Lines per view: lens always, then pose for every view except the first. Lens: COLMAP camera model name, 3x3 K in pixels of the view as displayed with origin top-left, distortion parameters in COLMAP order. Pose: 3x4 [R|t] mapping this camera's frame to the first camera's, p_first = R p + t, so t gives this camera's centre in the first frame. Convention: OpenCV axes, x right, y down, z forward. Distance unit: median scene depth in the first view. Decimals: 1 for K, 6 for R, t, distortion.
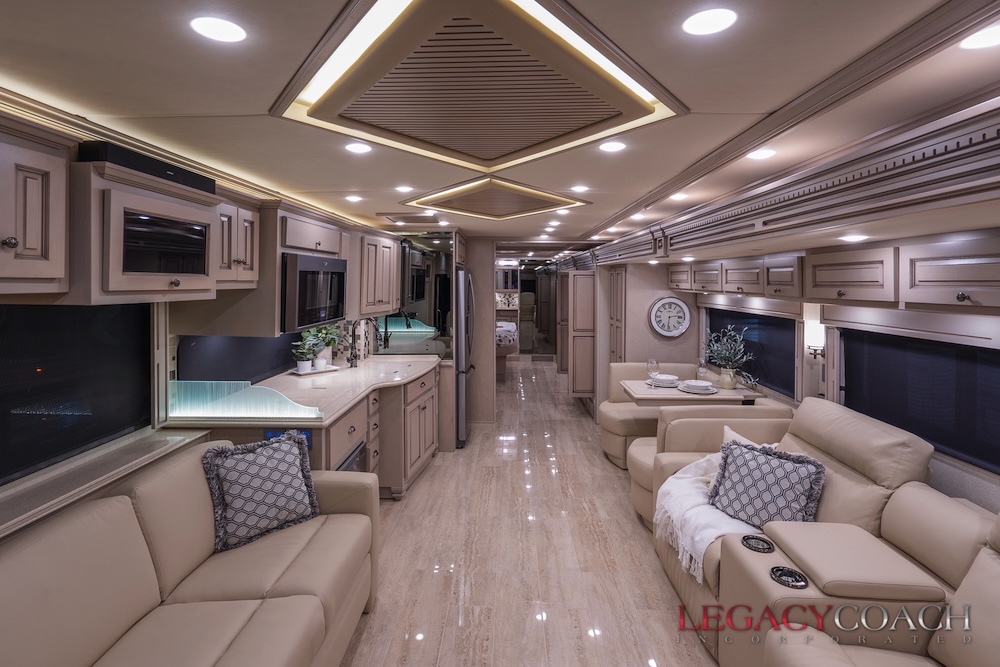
lens RADIAL K [[468.1, 0, 497.4], [0, 468.1, 326.8], [0, 0, 1]] dist [-0.000317, 0.000277]
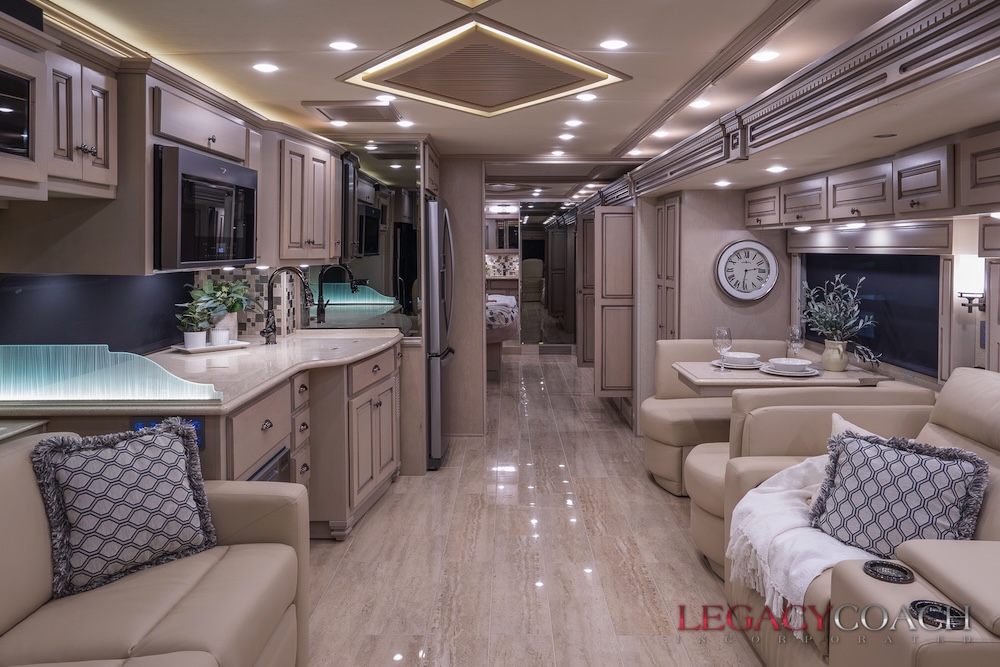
lens RADIAL K [[691.2, 0, 496.5], [0, 691.2, 326.3], [0, 0, 1]] dist [0.013985, -0.005878]
pose [[0.999912, -0.005733, 0.011937, -0.000386], [0.005553, 0.999871, 0.015067, 0.061187], [-0.012022, -0.014999, 0.999815, 0.025039]]
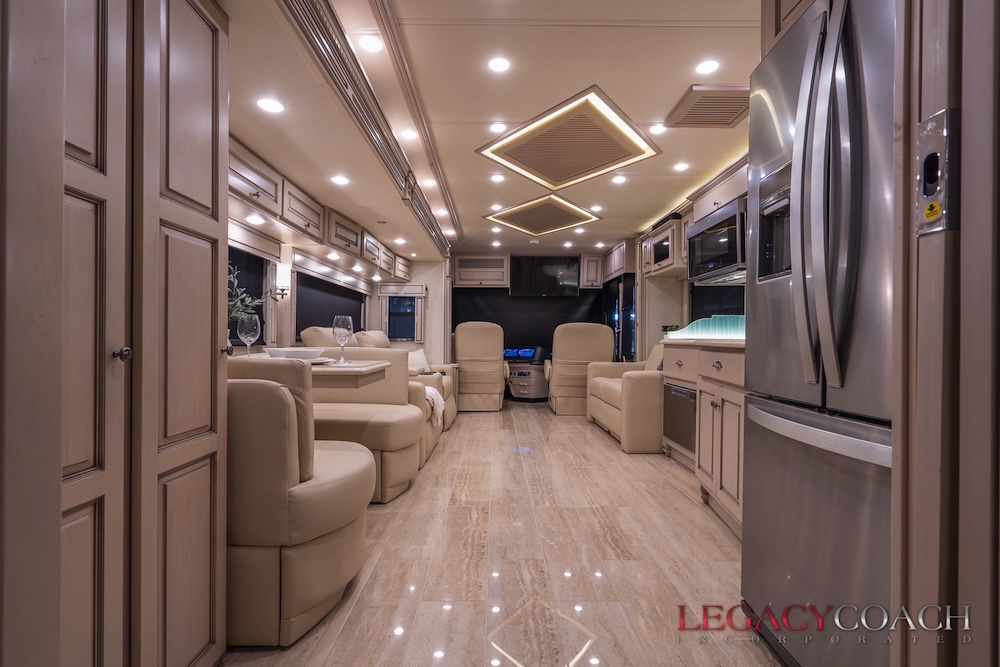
lens RADIAL K [[461.1, 0, 498.3], [0, 461.1, 336.3], [0, 0, 1]] dist [-0.001021, -0.000158]
pose [[-0.999291, -0.006936, -0.036997, 0.178074], [-0.010139, 0.996147, 0.087109, 0.047163], [0.036251, 0.087422, -0.995512, 1.952759]]
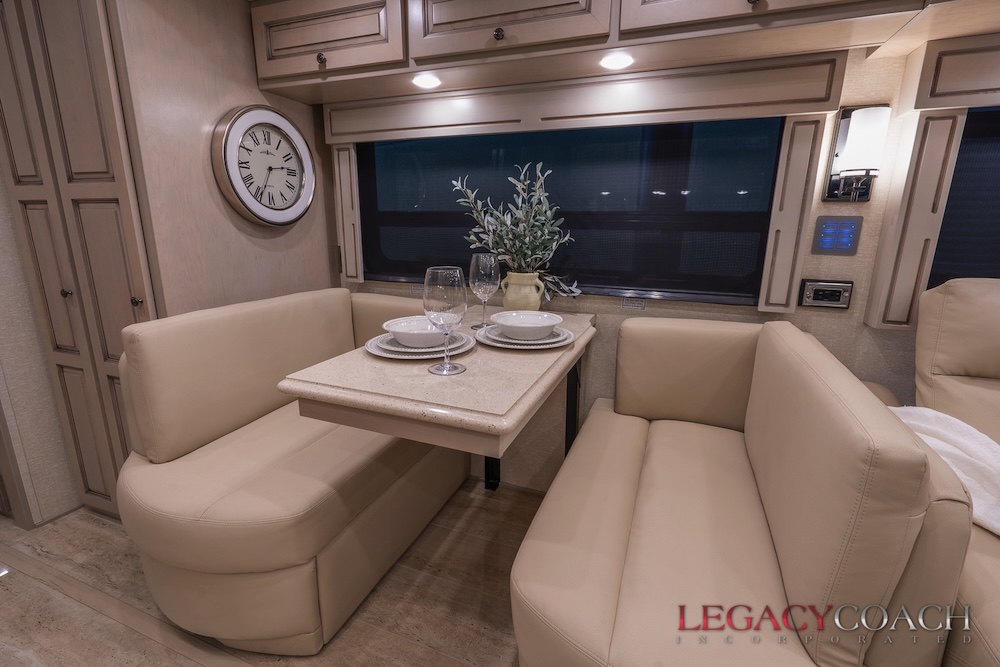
lens RADIAL K [[468.1, 0, 497.4], [0, 468.1, 326.8], [0, 0, 1]] dist [-0.000317, 0.000277]
pose [[0.353113, -0.212648, 0.911094, 0.106933], [0.080827, 0.977120, 0.196732, 0.061731], [-0.932083, 0.004172, 0.362222, 1.039315]]
